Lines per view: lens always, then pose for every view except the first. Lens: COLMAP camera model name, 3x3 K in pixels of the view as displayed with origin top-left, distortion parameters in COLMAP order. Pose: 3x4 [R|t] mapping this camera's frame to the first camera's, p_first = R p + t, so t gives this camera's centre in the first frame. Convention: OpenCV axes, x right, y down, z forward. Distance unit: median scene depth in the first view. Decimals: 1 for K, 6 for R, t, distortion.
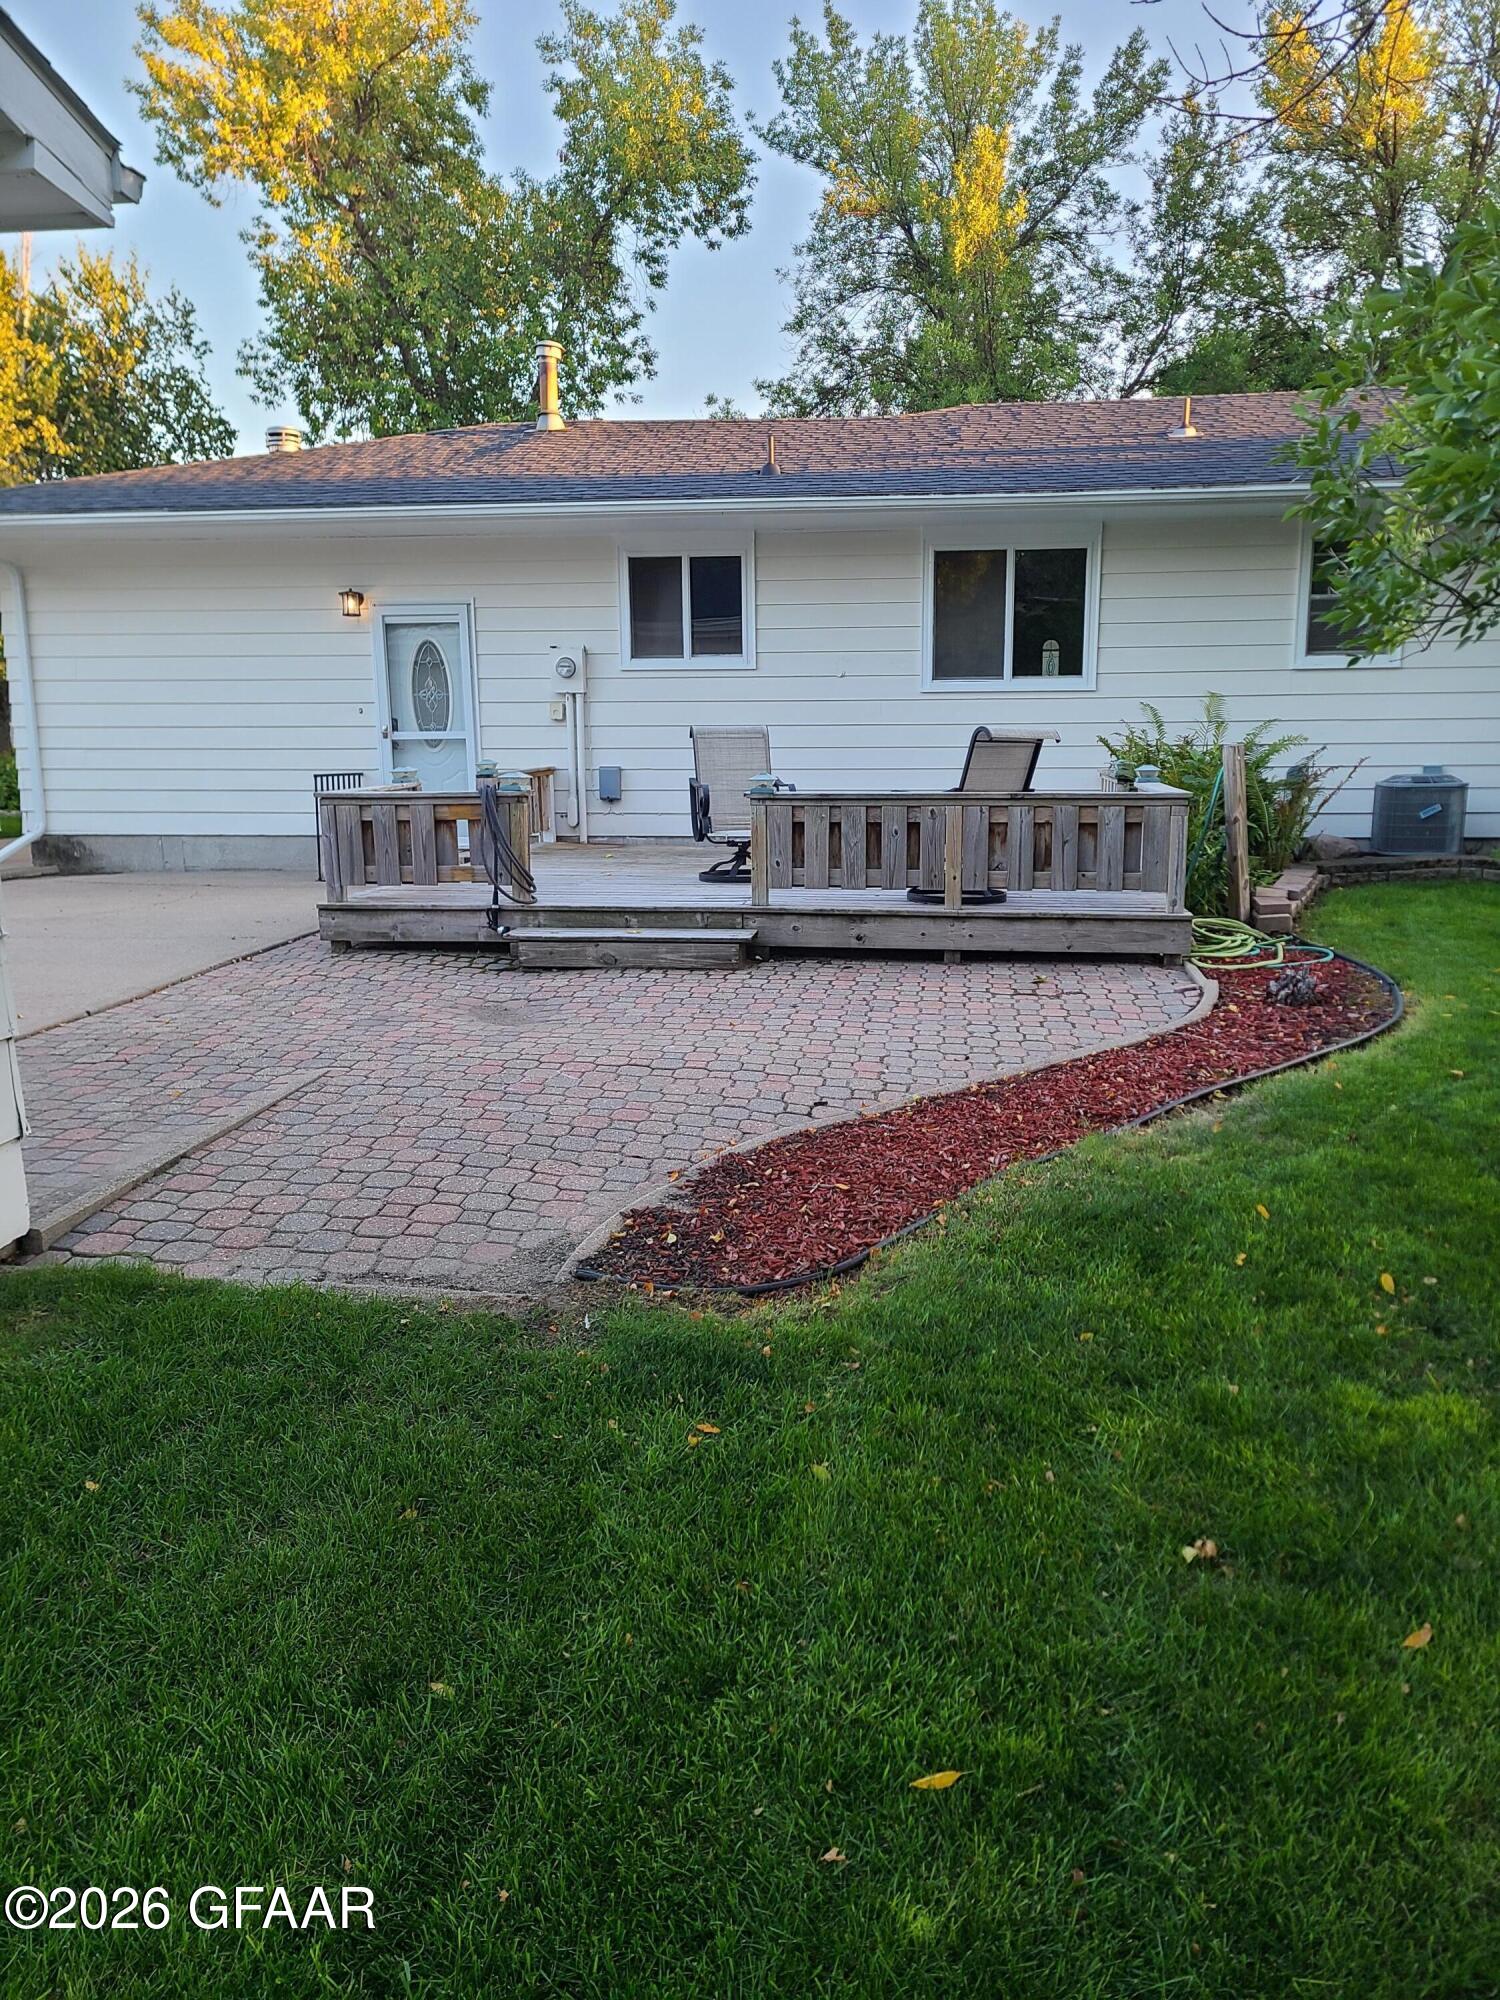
lens RADIAL K [[1486.0, 0, 766.8], [0, 1486.0, 997.4], [0, 0, 1]] dist [0.071275, -0.049107]
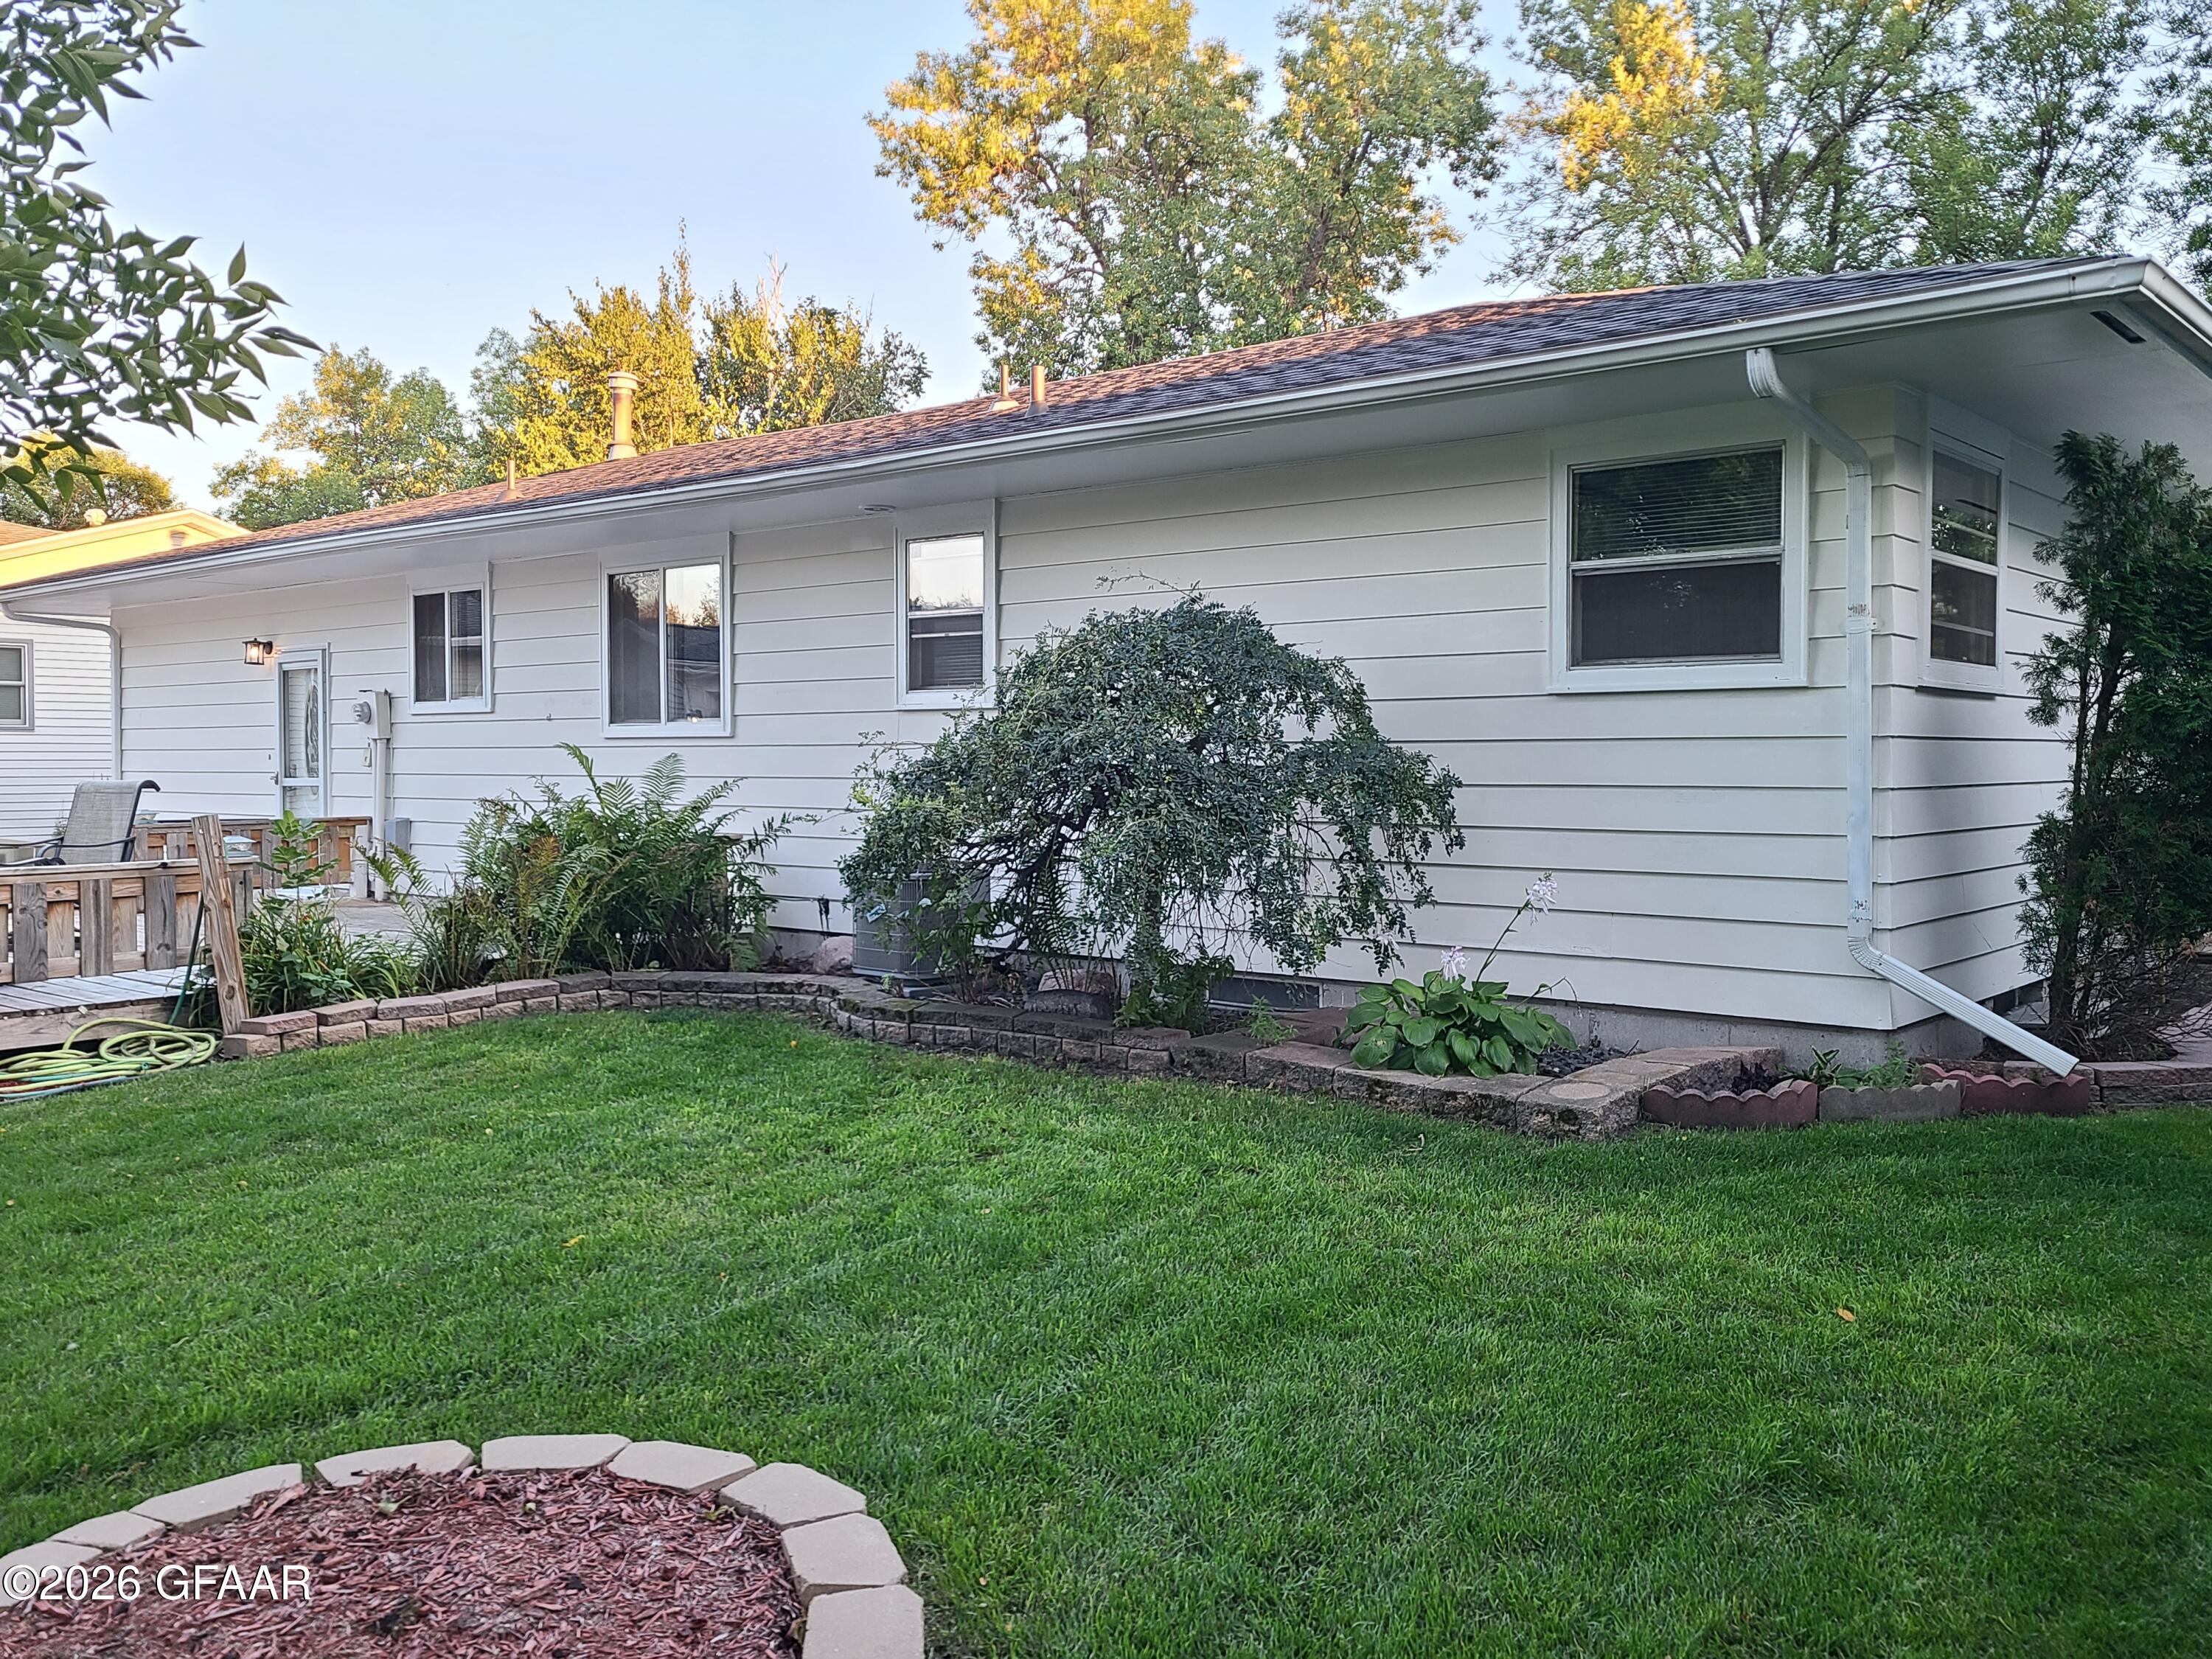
lens RADIAL K [[1816.3, 0, 1093.9], [0, 1816.3, 790.4], [0, 0, 1]] dist [0.065325, 0.000480]
pose [[0.839474, 0.014247, -0.543213, 0.850756], [-0.099648, 0.986740, -0.128115, -0.068493], [0.534185, 0.161680, 0.829763, 0.286750]]
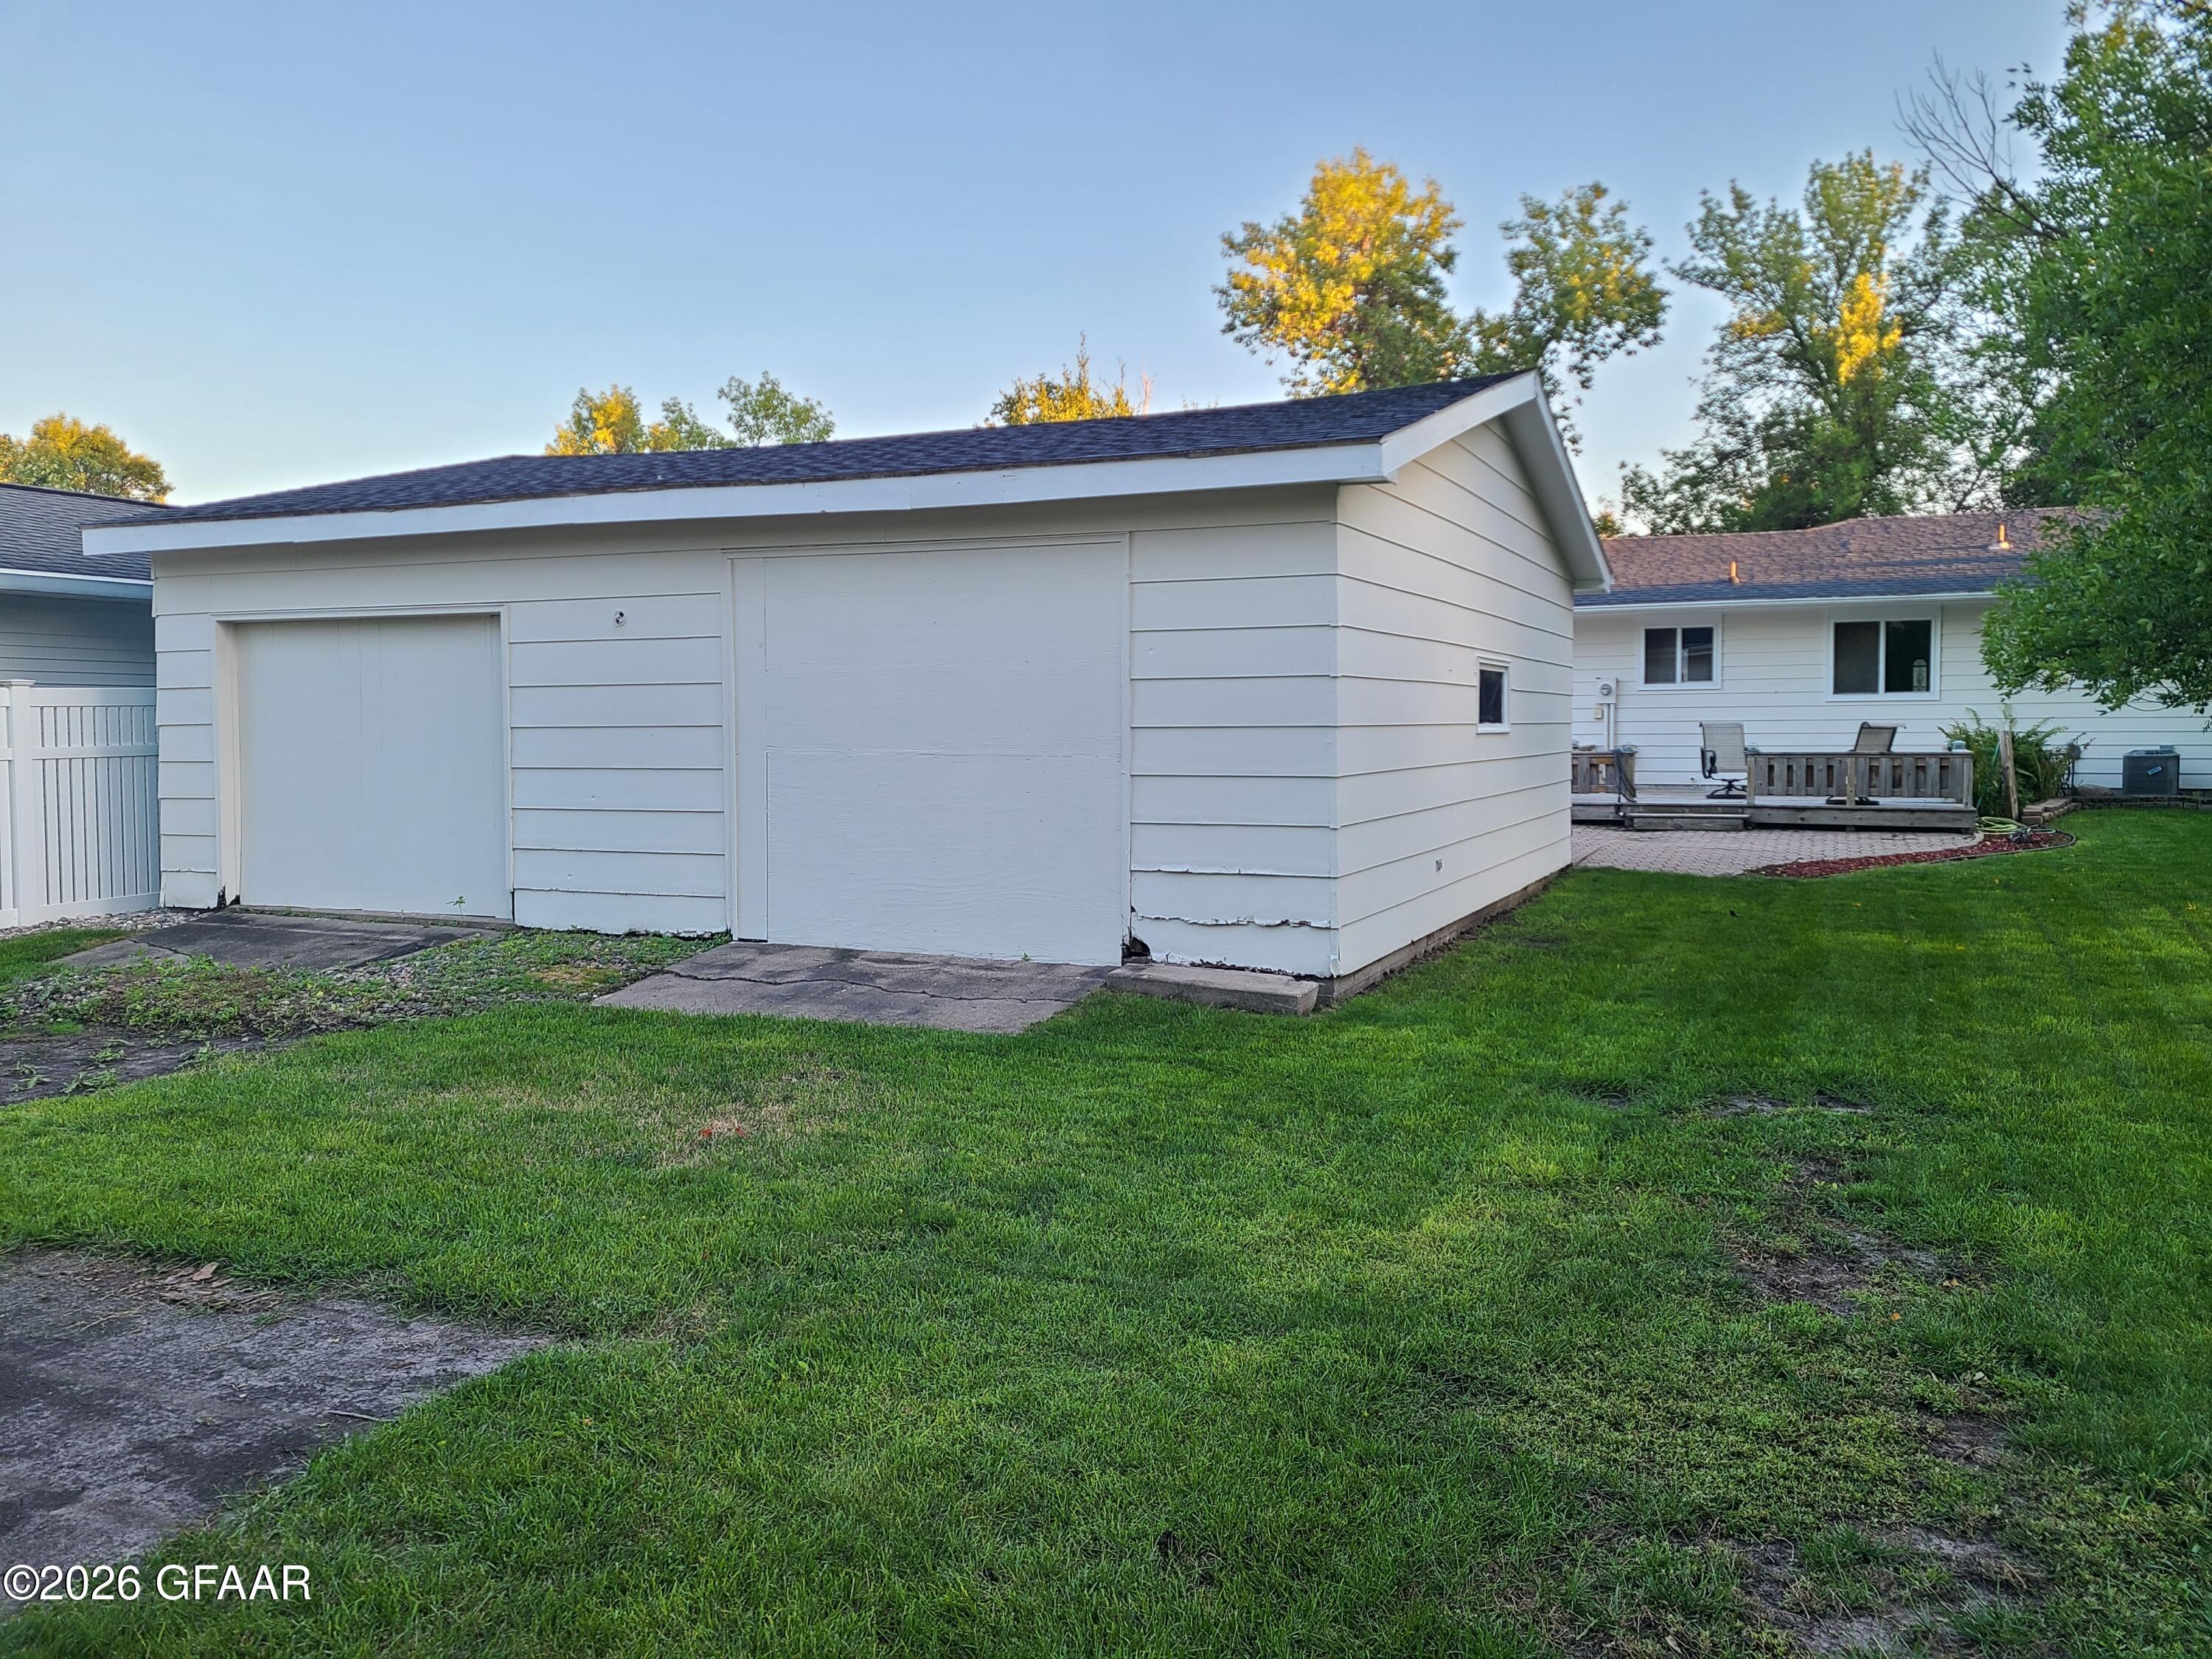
lens RADIAL K [[1643.5, 0, 1108.9], [0, 1643.5, 802.7], [0, 0, 1]] dist [0.071275, -0.049107]
pose [[0.959677, 0.012900, -0.280808, -0.142166], [-0.049359, 0.991159, -0.123156, 0.177890], [0.276736, 0.132050, 0.951830, -0.985300]]
